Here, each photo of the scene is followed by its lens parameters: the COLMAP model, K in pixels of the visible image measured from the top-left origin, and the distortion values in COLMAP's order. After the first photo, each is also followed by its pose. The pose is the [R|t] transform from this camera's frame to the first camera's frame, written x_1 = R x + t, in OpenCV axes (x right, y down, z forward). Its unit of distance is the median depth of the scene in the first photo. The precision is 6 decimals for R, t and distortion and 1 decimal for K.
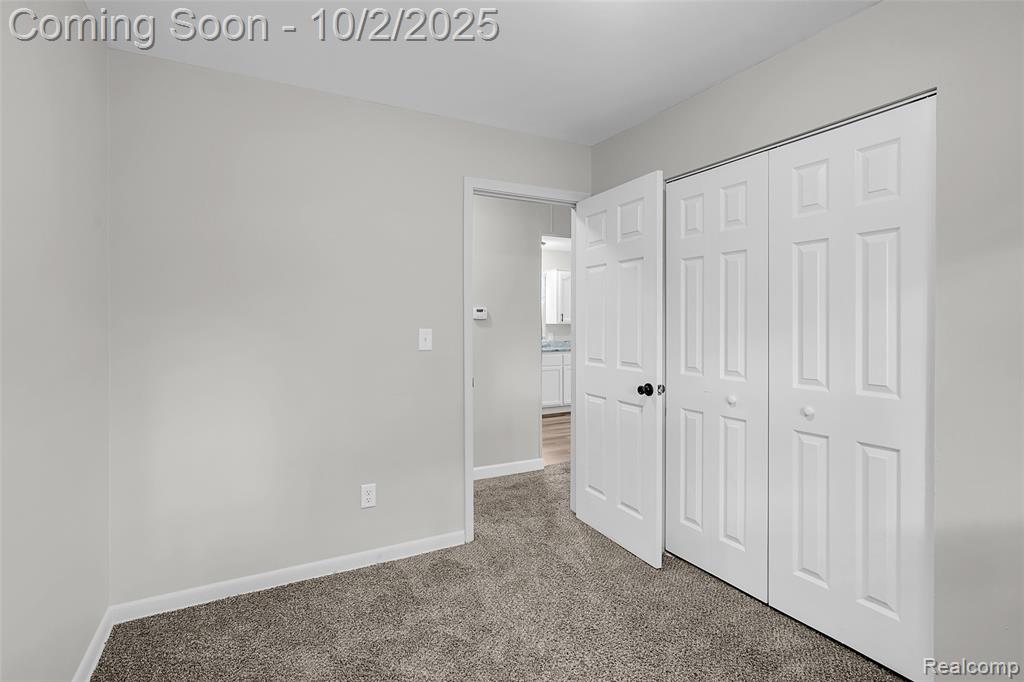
lens RADIAL K [[501.7, 0, 512.5], [0, 501.7, 319.8], [0, 0, 1]] dist [0.000785, 0.001784]
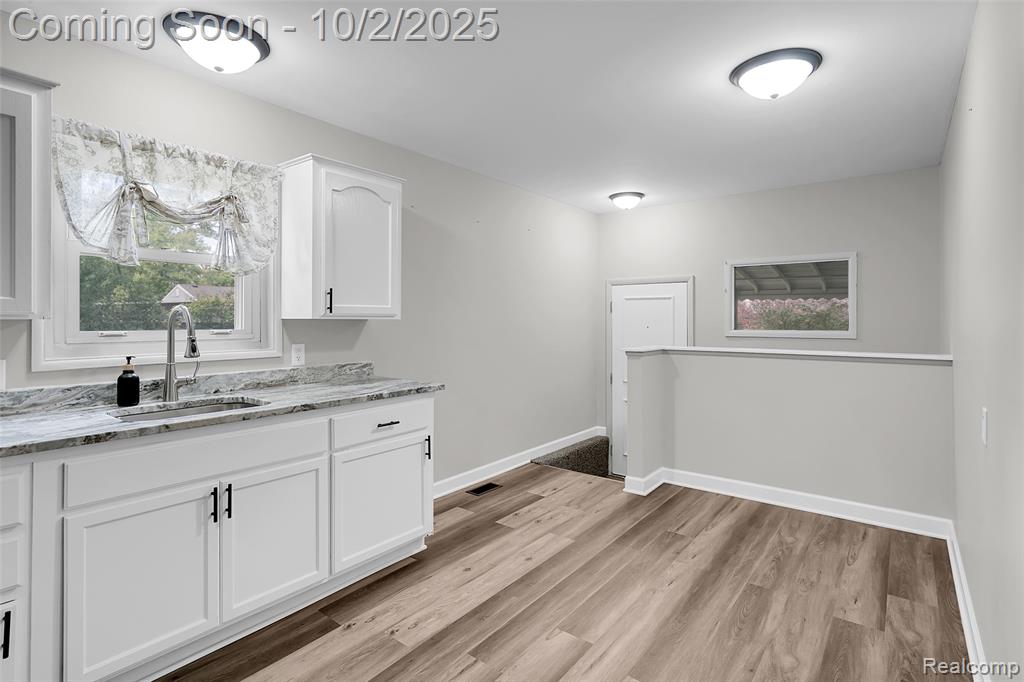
lens RADIAL K [[501.7, 0, 515.9], [0, 501.7, 320.9], [0, 0, 1]] dist [0.000785, 0.001784]
pose [[0.907474, 0.001160, 0.420106, 0.070702], [-0.002758, 0.999991, 0.003196, 0.007751], [-0.420098, -0.004059, 0.907470, 0.640712]]
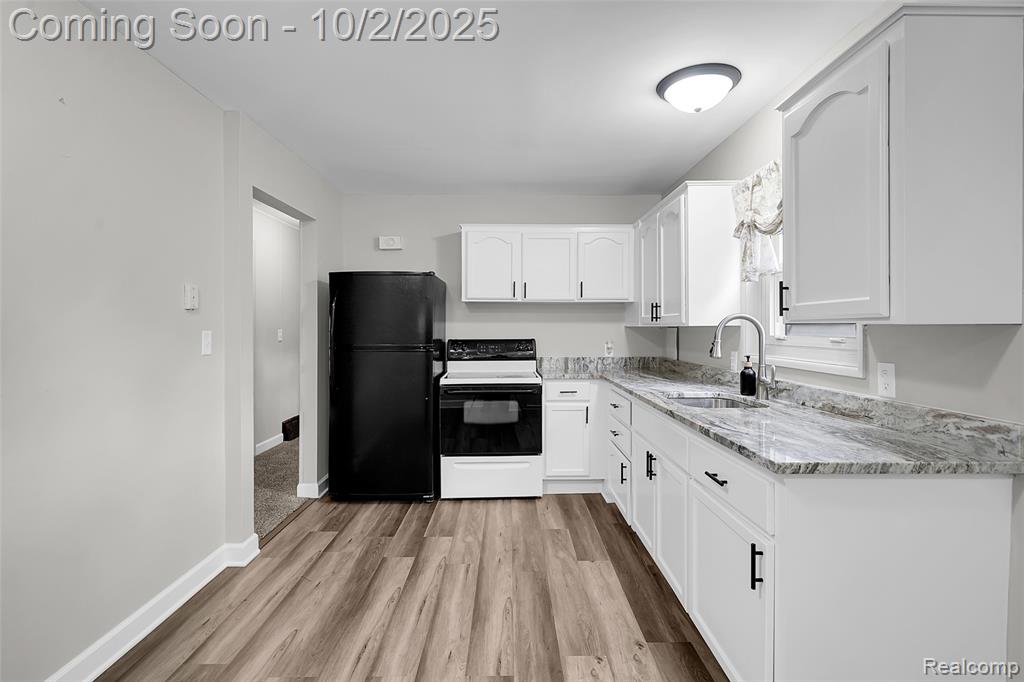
lens RADIAL K [[501.7, 0, 511.6], [0, 501.7, 332.9], [0, 0, 1]] dist [0.000785, 0.001784]
pose [[-0.458245, 0.012157, -0.888743, 0.369593], [0.004201, 0.999925, 0.011512, 0.008590], [0.888816, 0.001541, -0.458261, 0.991544]]
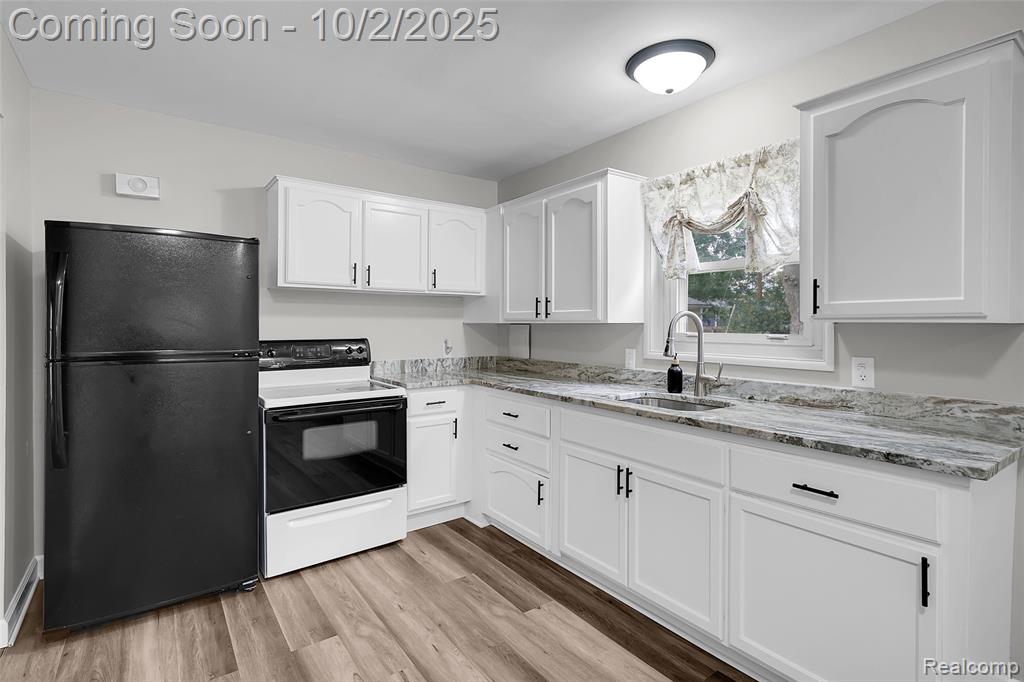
lens RADIAL K [[501.7, 0, 512.2], [0, 501.7, 330.2], [0, 0, 1]] dist [0.000785, 0.001784]
pose [[0.143619, 0.014580, -0.989526, 0.314254], [-0.000612, 0.999893, 0.014643, 0.008173], [0.989633, -0.001497, 0.143612, 0.819988]]
